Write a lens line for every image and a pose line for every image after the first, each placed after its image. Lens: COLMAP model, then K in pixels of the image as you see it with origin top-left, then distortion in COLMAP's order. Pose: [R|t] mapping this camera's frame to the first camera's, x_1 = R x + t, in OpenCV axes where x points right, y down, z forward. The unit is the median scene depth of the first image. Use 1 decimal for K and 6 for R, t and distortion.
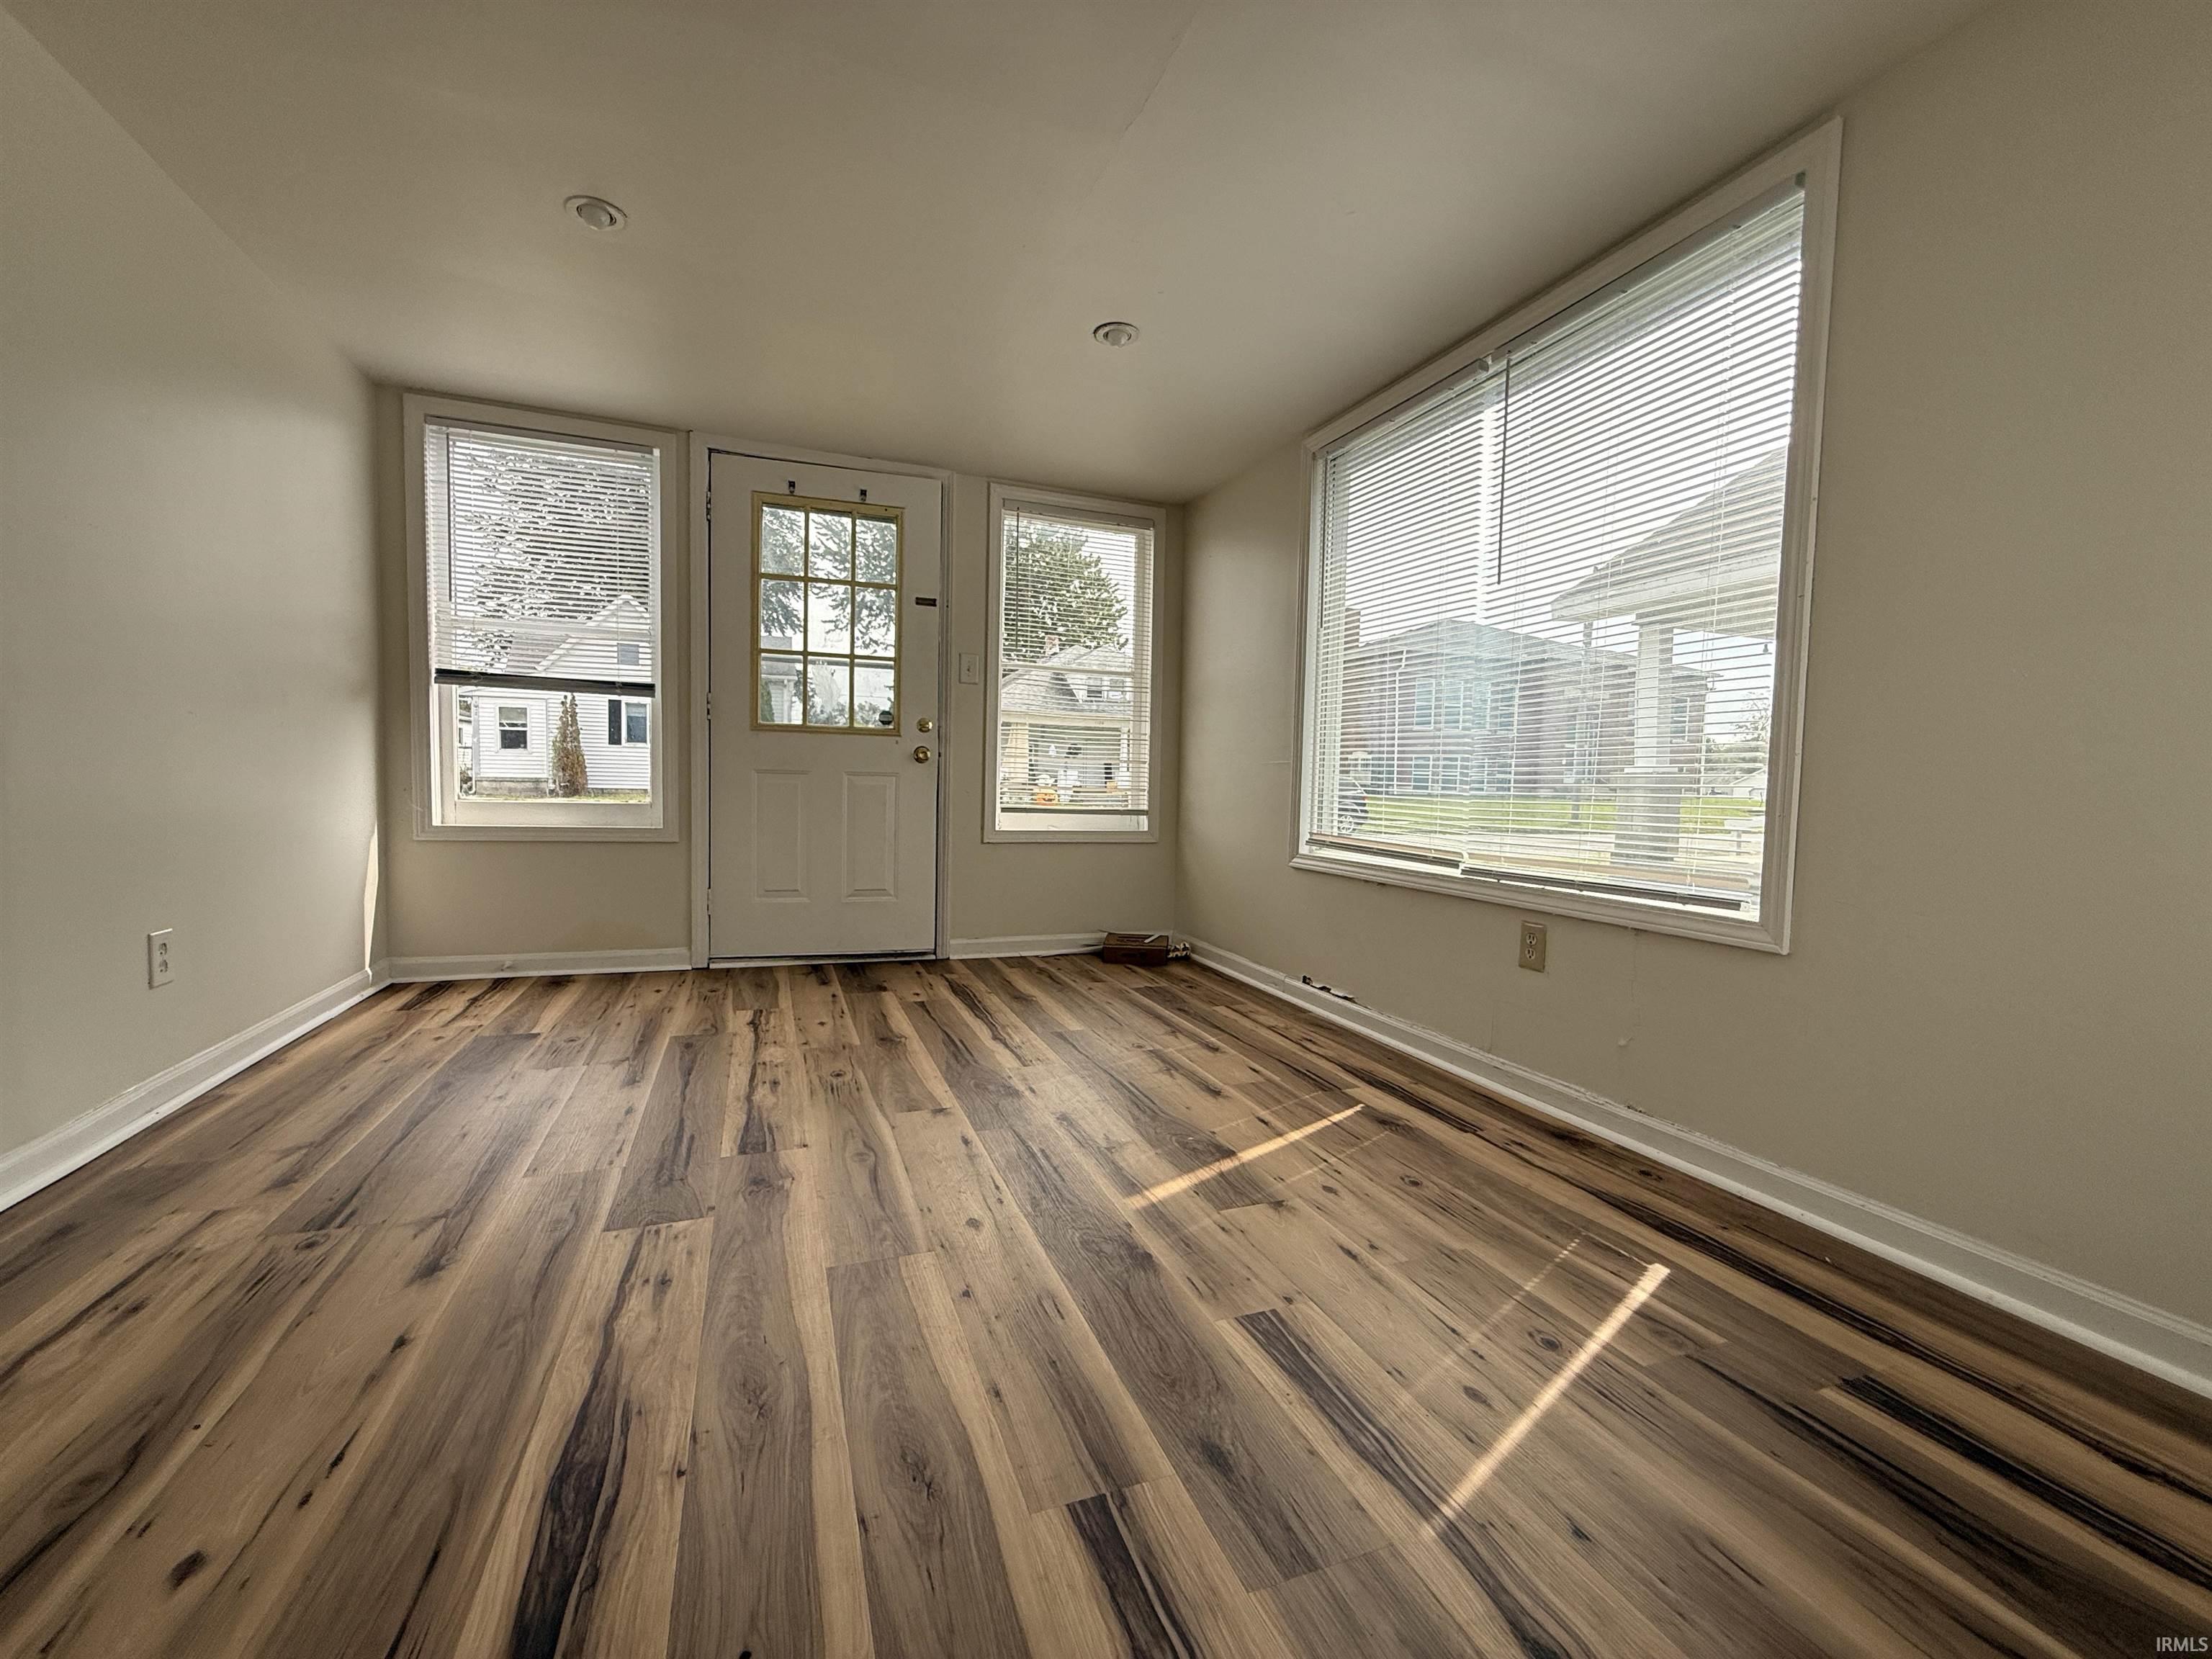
lens RADIAL K [[883.4, 0, 1102.2], [0, 883.4, 830.3], [0, 0, 1]] dist [0.001499, -0.000366]
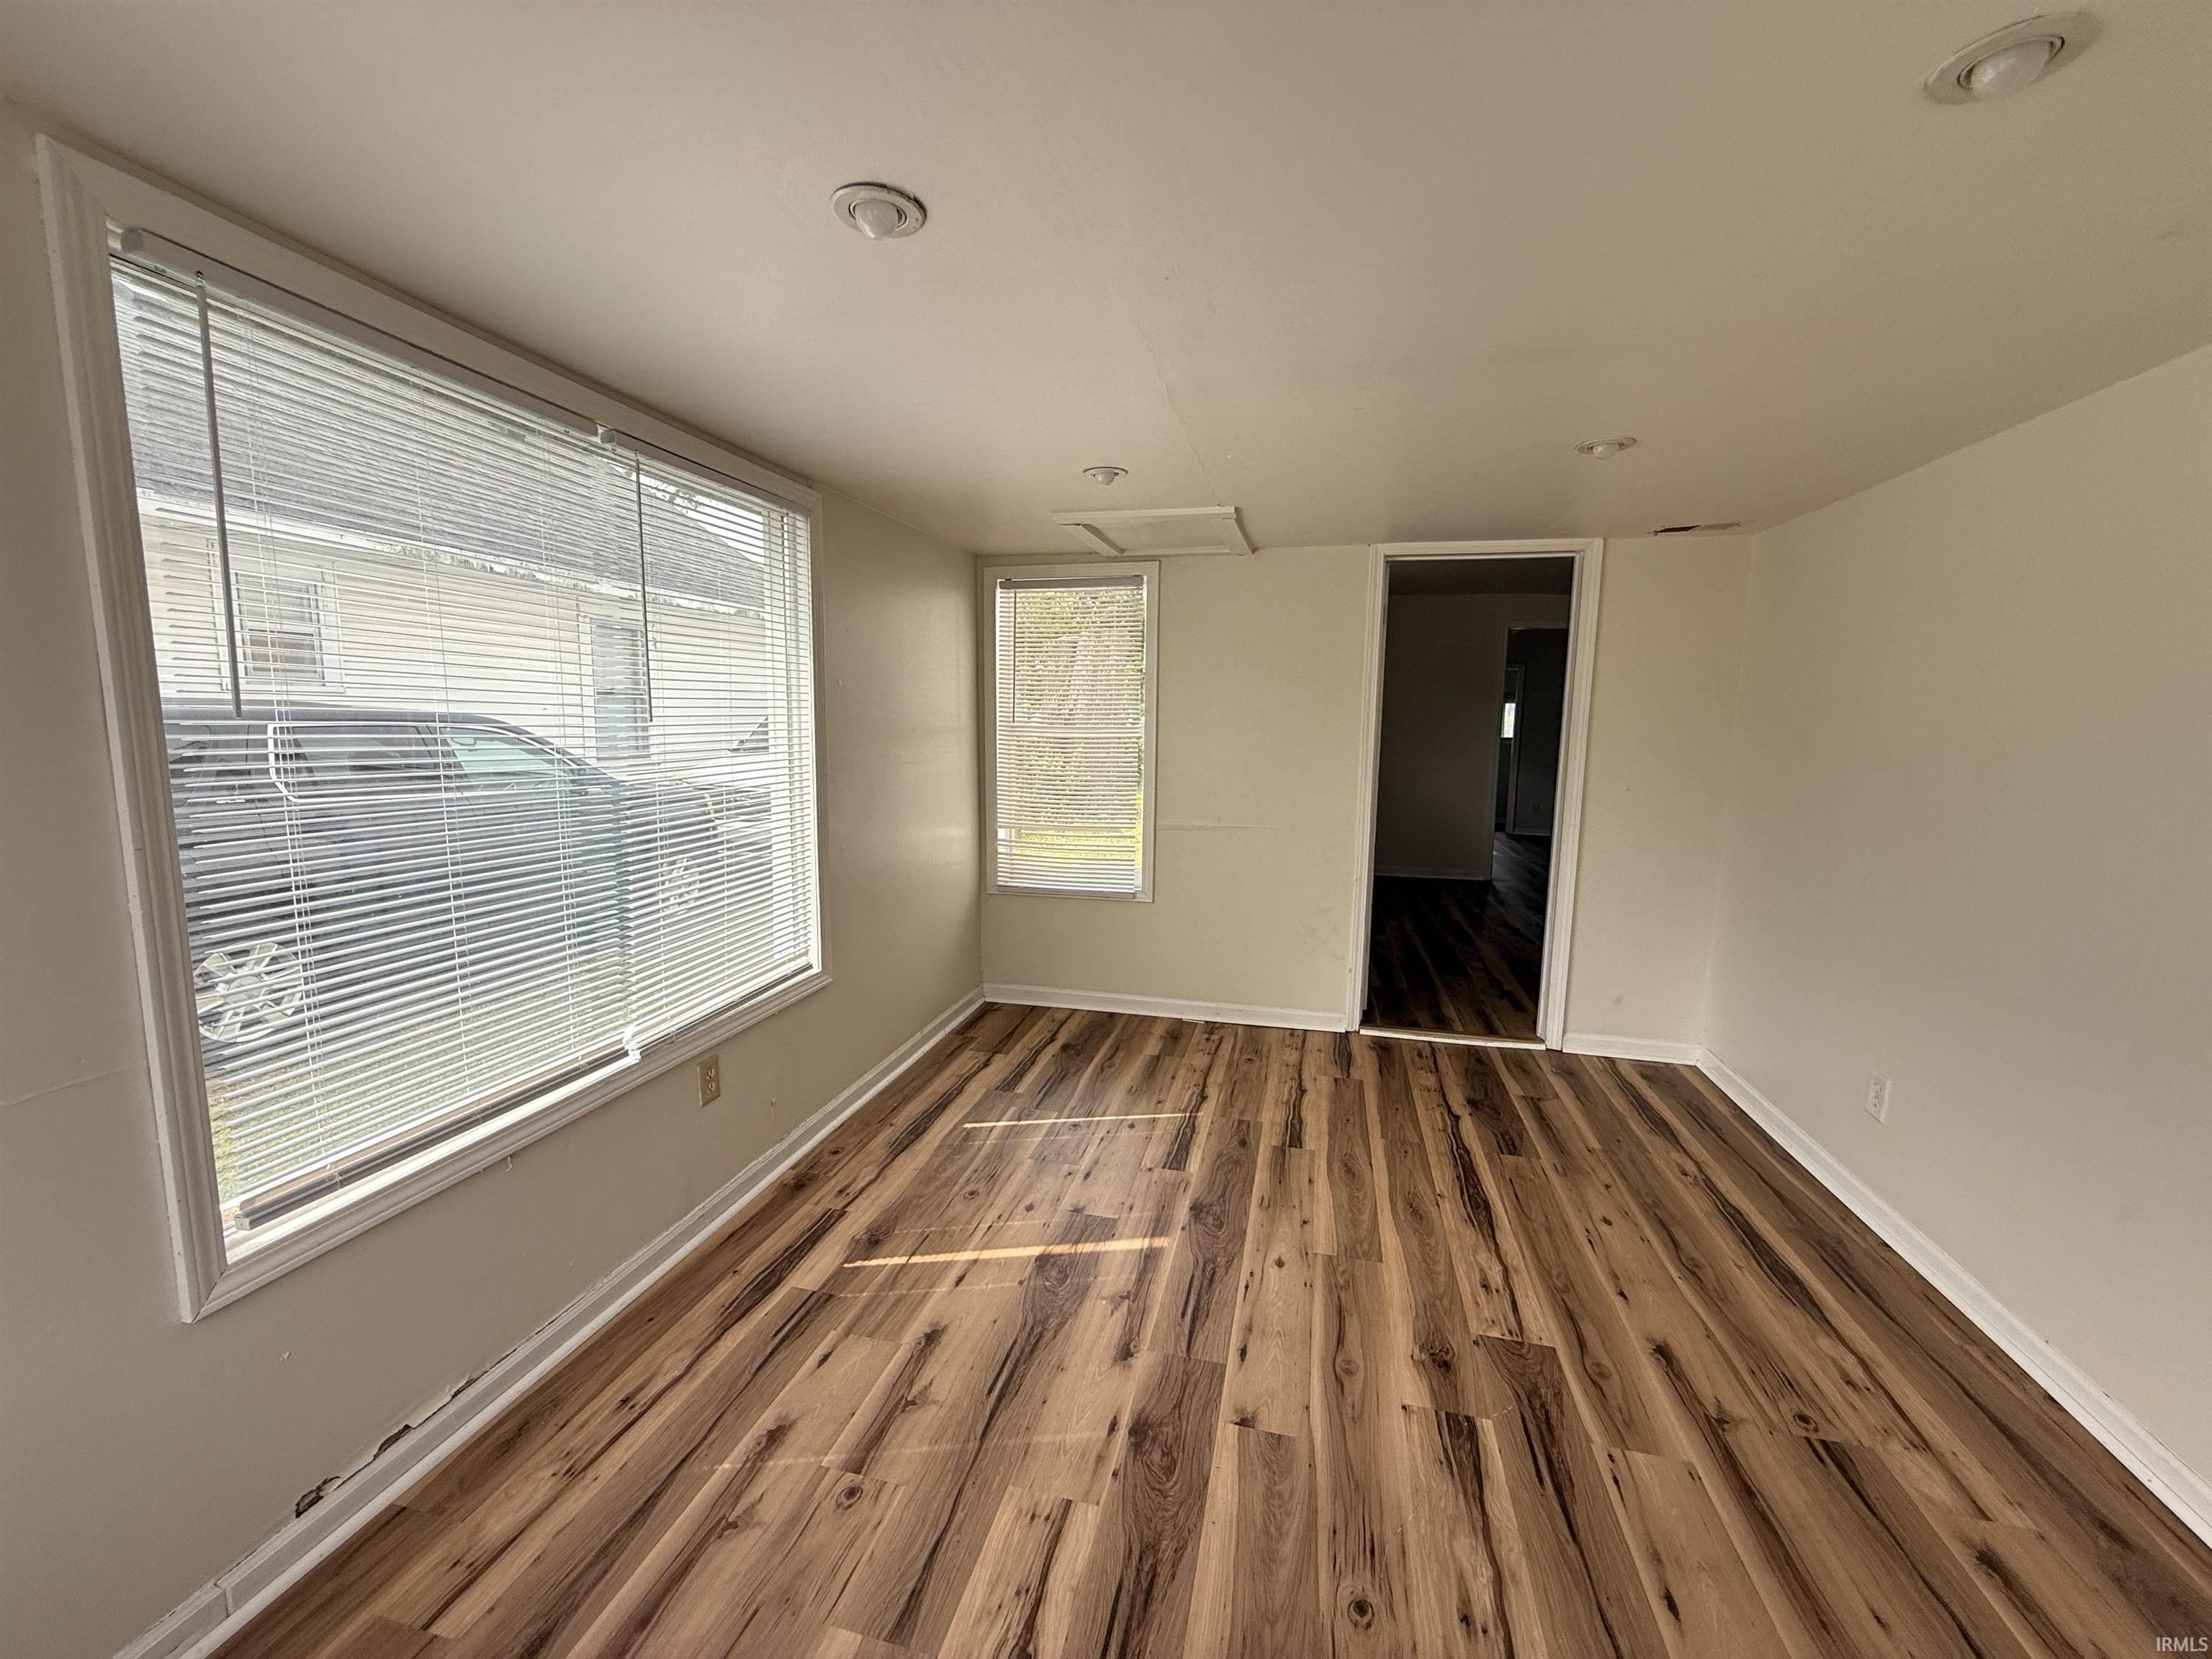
lens RADIAL K [[883.4, 0, 1102.2], [0, 883.4, 830.3], [0, 0, 1]] dist [0.001499, -0.000366]
pose [[-0.818294, -0.109856, 0.564204, -0.568765], [-0.003768, 0.982571, 0.185851, -0.451470], [-0.574787, 0.149955, -0.804446, 1.965031]]
